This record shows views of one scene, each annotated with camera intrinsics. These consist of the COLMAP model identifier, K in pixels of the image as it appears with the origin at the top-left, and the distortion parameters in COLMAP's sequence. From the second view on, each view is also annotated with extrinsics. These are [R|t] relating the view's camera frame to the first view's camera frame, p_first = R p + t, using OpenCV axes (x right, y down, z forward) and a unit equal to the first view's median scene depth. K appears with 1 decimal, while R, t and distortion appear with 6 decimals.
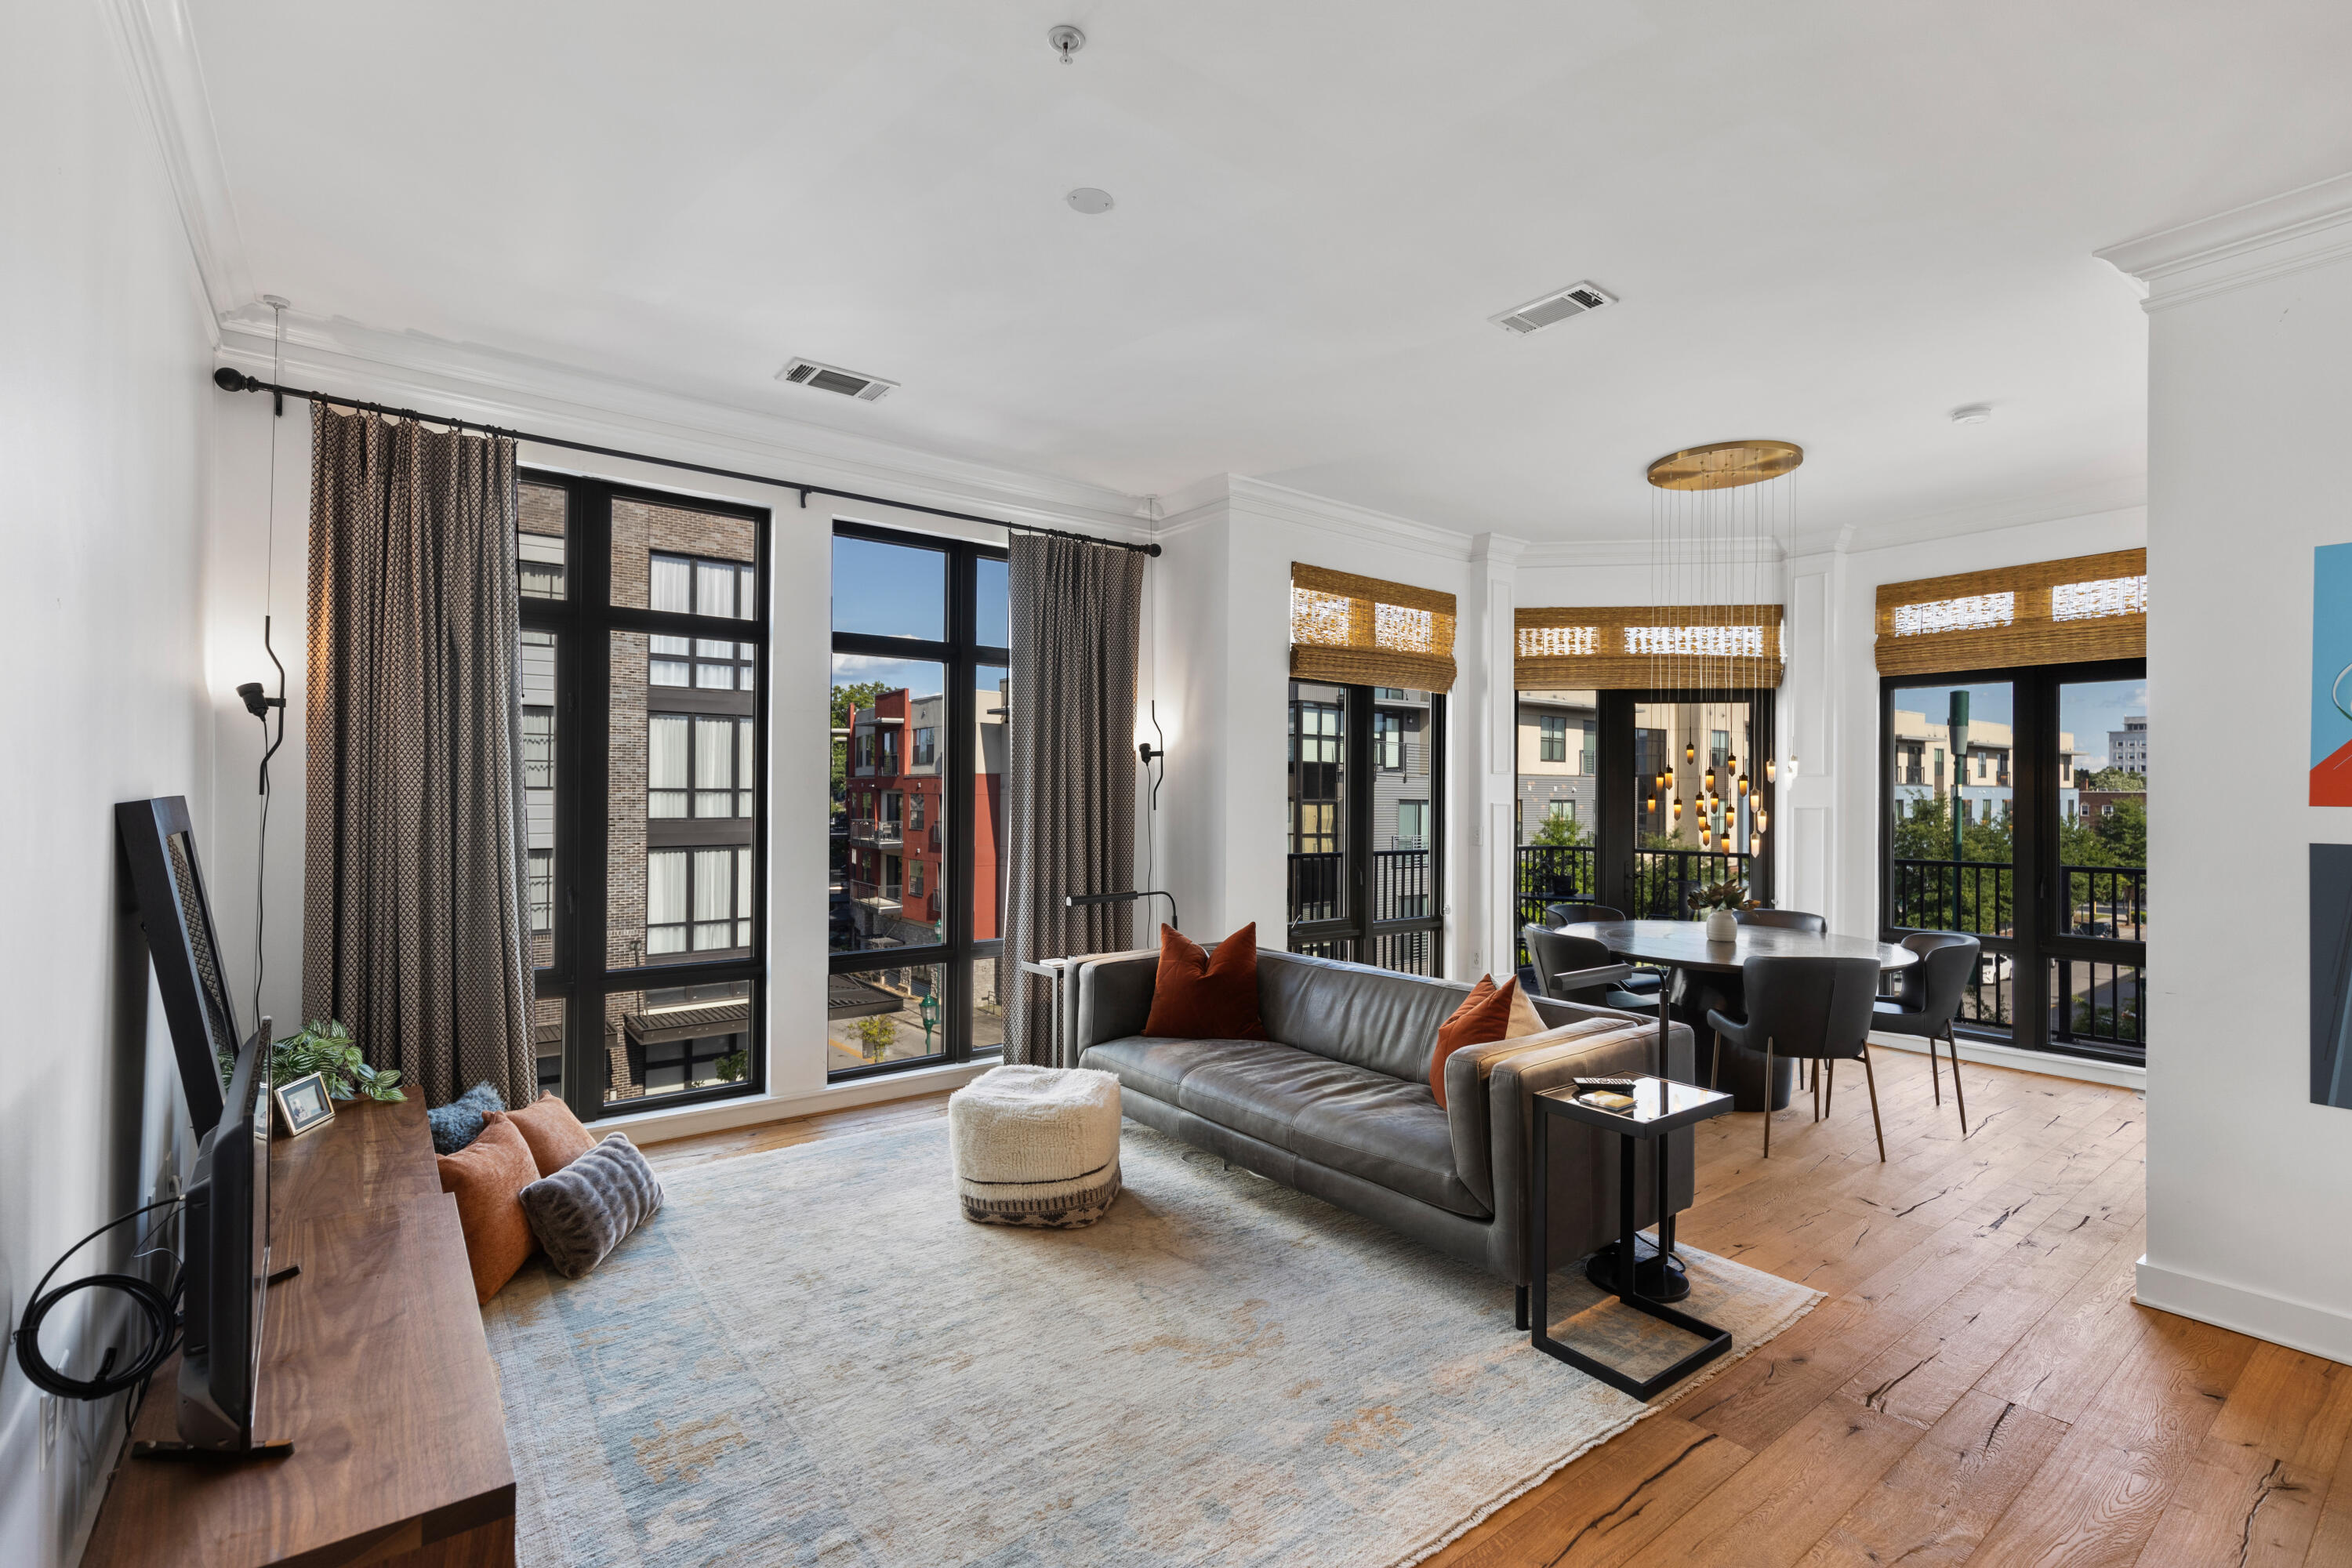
lens RADIAL K [[1059.0, 0, 1179.5], [0, 1059.0, 787.5], [0, 0, 1]] dist [0.008771, -0.001137]
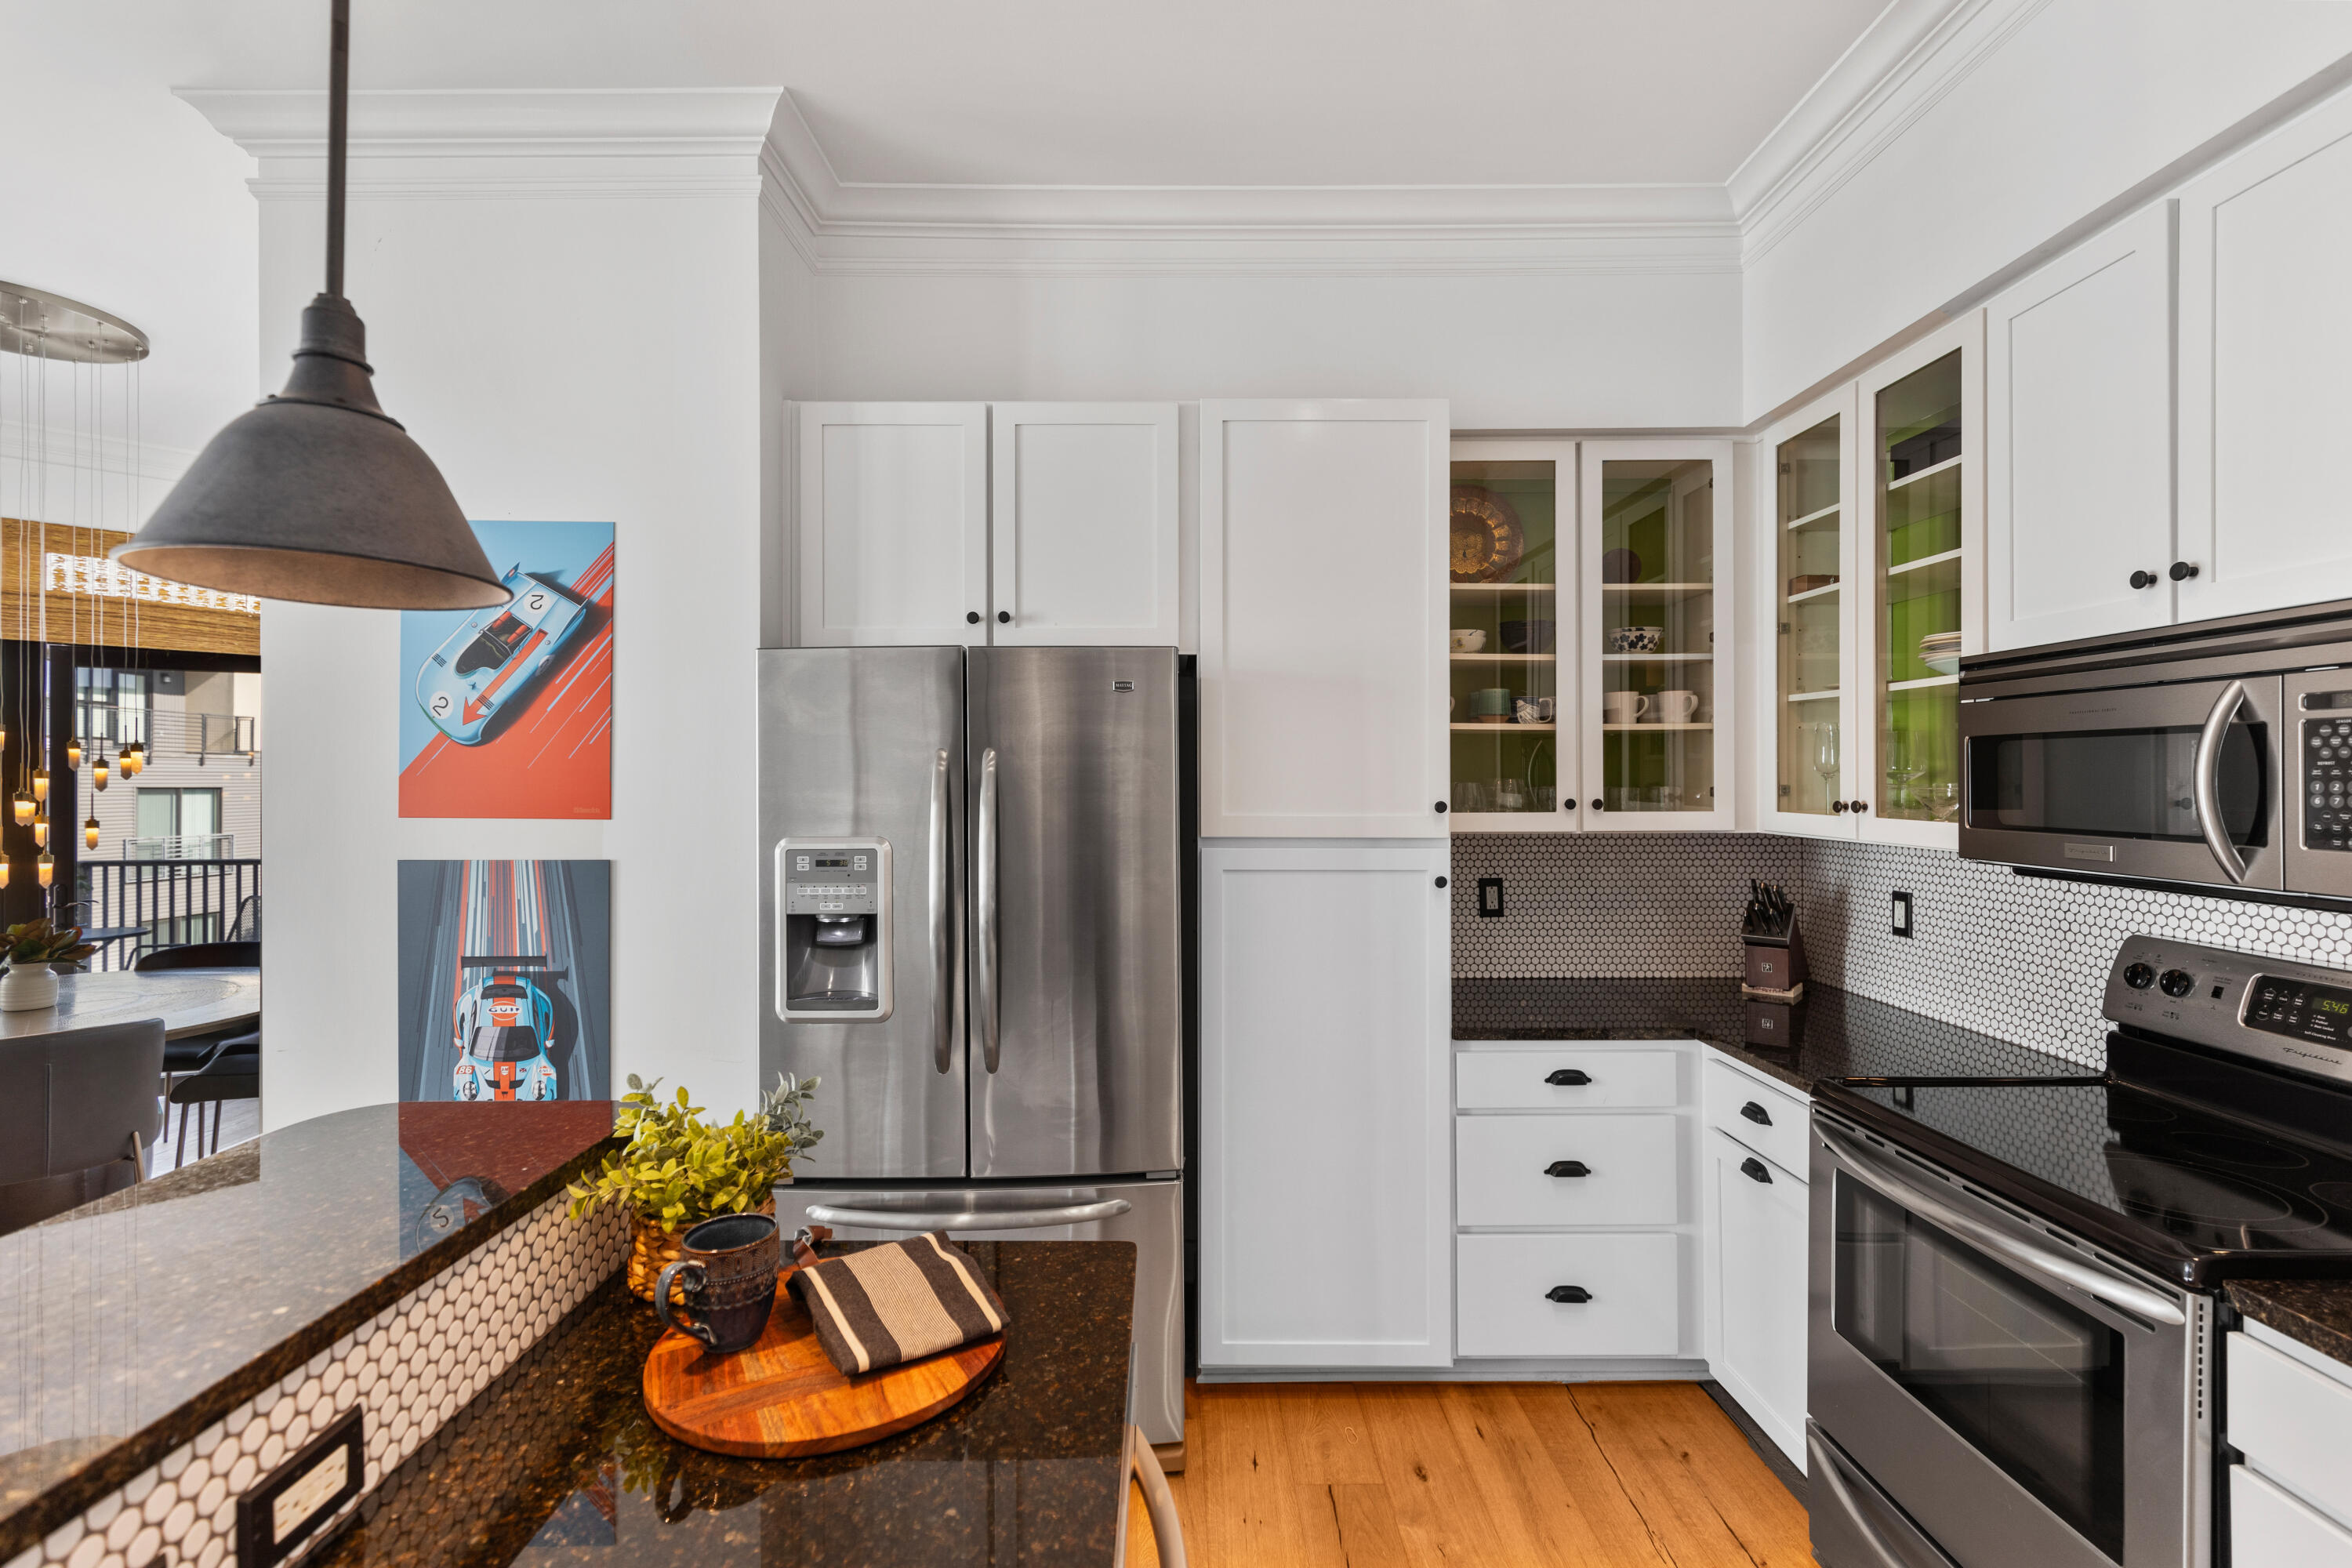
lens RADIAL K [[1064.4, 0, 1169.5], [0, 1064.4, 772.9], [0, 0, 1]] dist [0.009267, -0.000674]
pose [[0.608089, -0.004792, 0.793854, 0.385401], [0.001213, 0.999986, 0.005106, -0.011516], [-0.793868, -0.002142, 0.608086, -0.014575]]
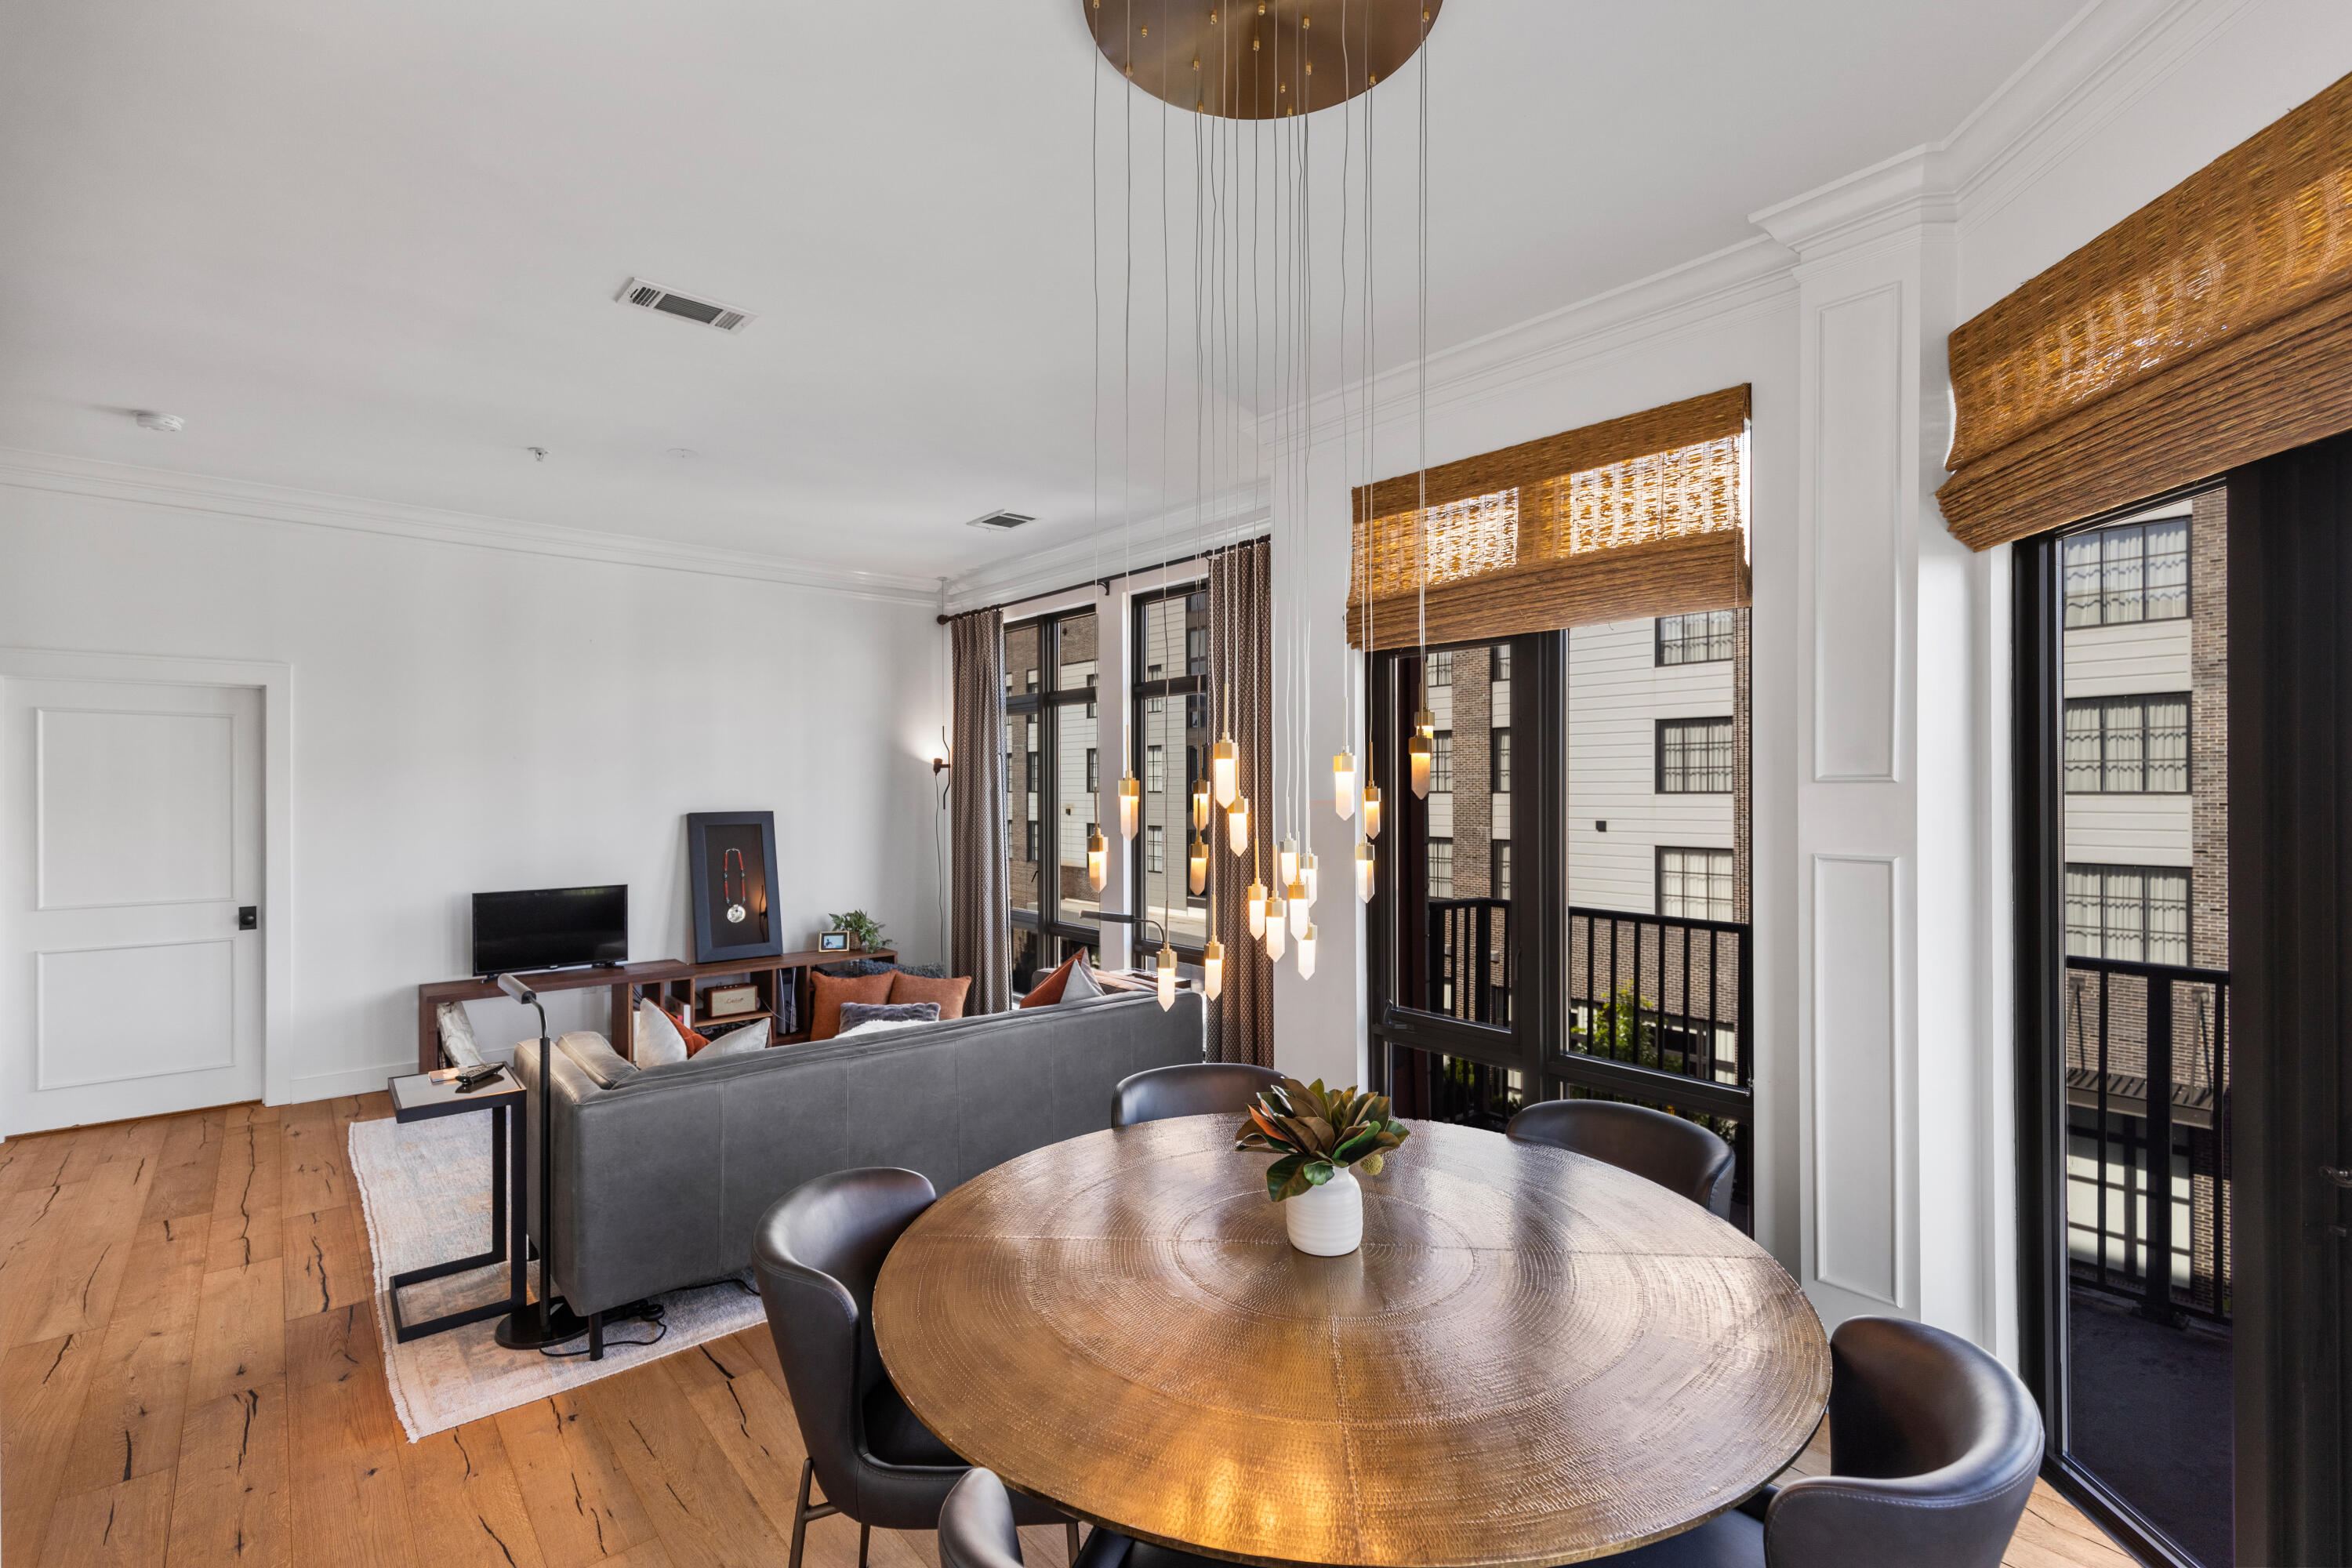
lens RADIAL K [[1060.4, 0, 1185.9], [0, 1060.4, 788.8], [0, 0, 1]] dist [0.007408, -0.000830]
pose [[0.049445, -0.006820, -0.998754, 0.832806], [0.006236, 0.999959, -0.006519, -0.011406], [0.998757, -0.005906, 0.049486, 0.887224]]
